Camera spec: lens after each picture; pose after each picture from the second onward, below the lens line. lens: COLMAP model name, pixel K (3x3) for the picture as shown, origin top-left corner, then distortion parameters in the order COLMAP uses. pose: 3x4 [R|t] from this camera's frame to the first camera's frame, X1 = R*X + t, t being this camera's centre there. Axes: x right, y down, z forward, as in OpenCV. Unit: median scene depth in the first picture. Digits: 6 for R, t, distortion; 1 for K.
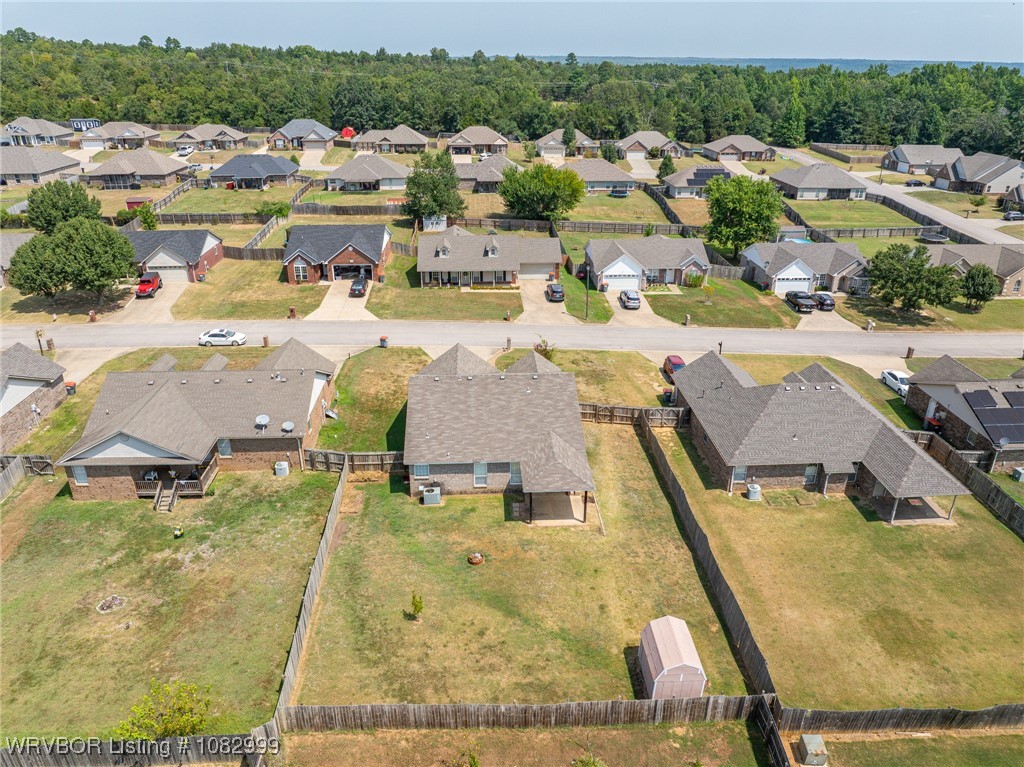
lens RADIAL K [[718.7, 0, 516.1], [0, 718.7, 381.3], [0, 0, 1]] dist [-0.029804, -0.001930]
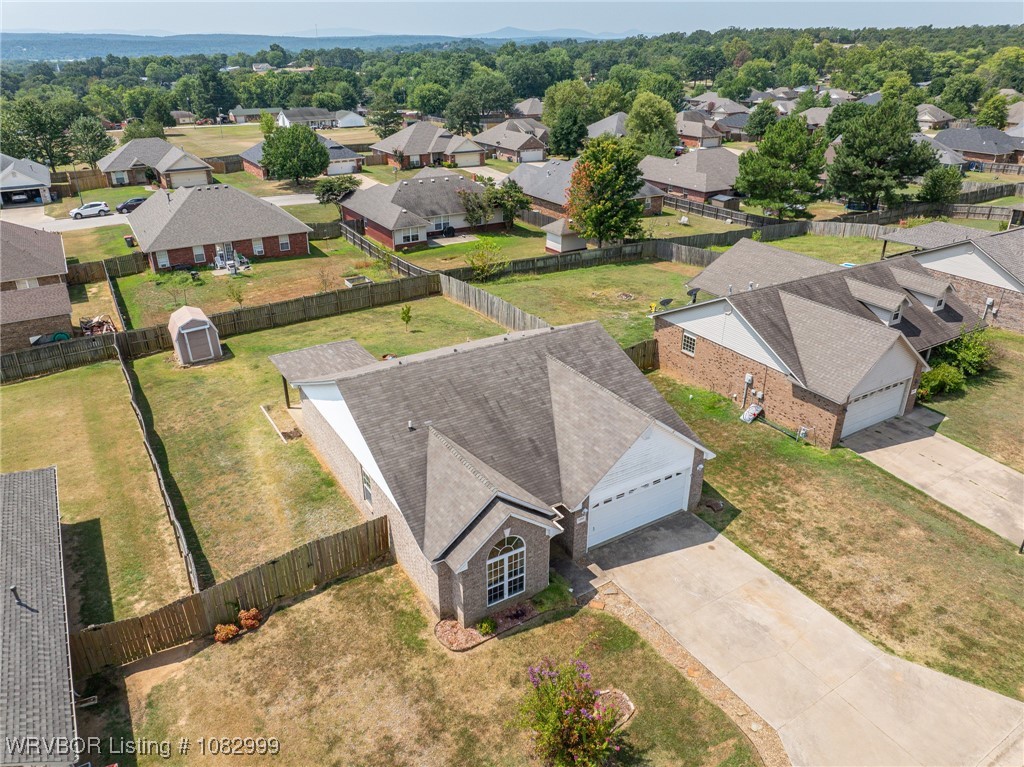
lens RADIAL K [[720.2, 0, 519.4], [0, 720.2, 383.5], [0, 0, 1]] dist [-0.042110, 0.011193]
pose [[-0.877219, 0.199052, -0.436881, 0.119048], [-0.205873, 0.666117, 0.716872, -0.250899], [0.433708, 0.718796, -0.543351, 0.848821]]
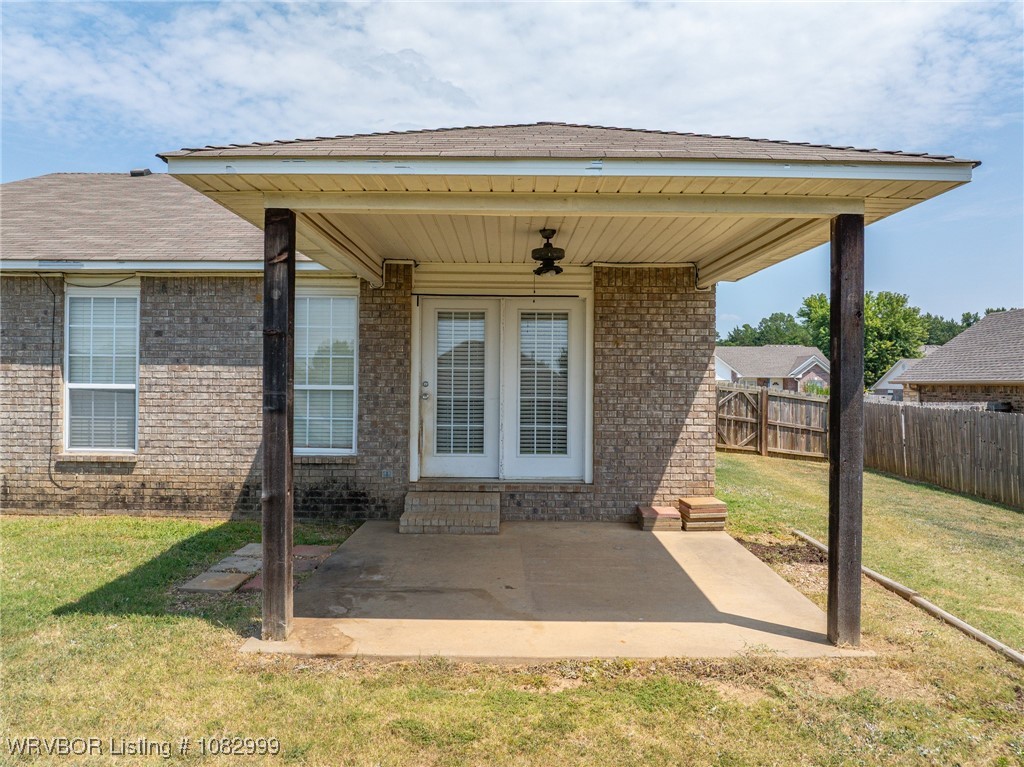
lens RADIAL K [[720.2, 0, 519.4], [0, 720.2, 383.5], [0, 0, 1]] dist [-0.042110, 0.011193]
pose [[0.998805, 0.003512, -0.048748, 0.031507], [-0.023327, 0.910729, -0.412346, 0.114134], [0.042948, 0.412990, 0.909722, 0.497563]]
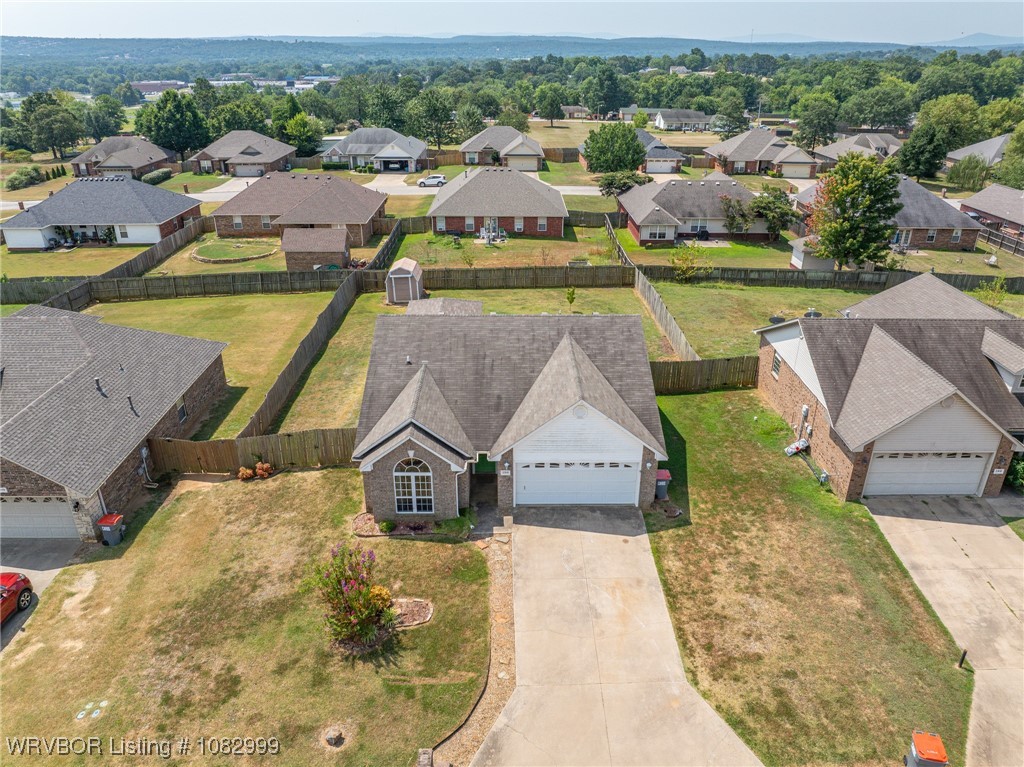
lens RADIAL K [[720.8, 0, 516.6], [0, 720.8, 380.7], [0, 0, 1]] dist [-0.038593, 0.005407]
pose [[-0.998944, -0.027220, 0.037024, -0.040939], [0.010470, 0.649674, 0.760141, -0.285456], [-0.044745, 0.759725, -0.648703, 0.922513]]
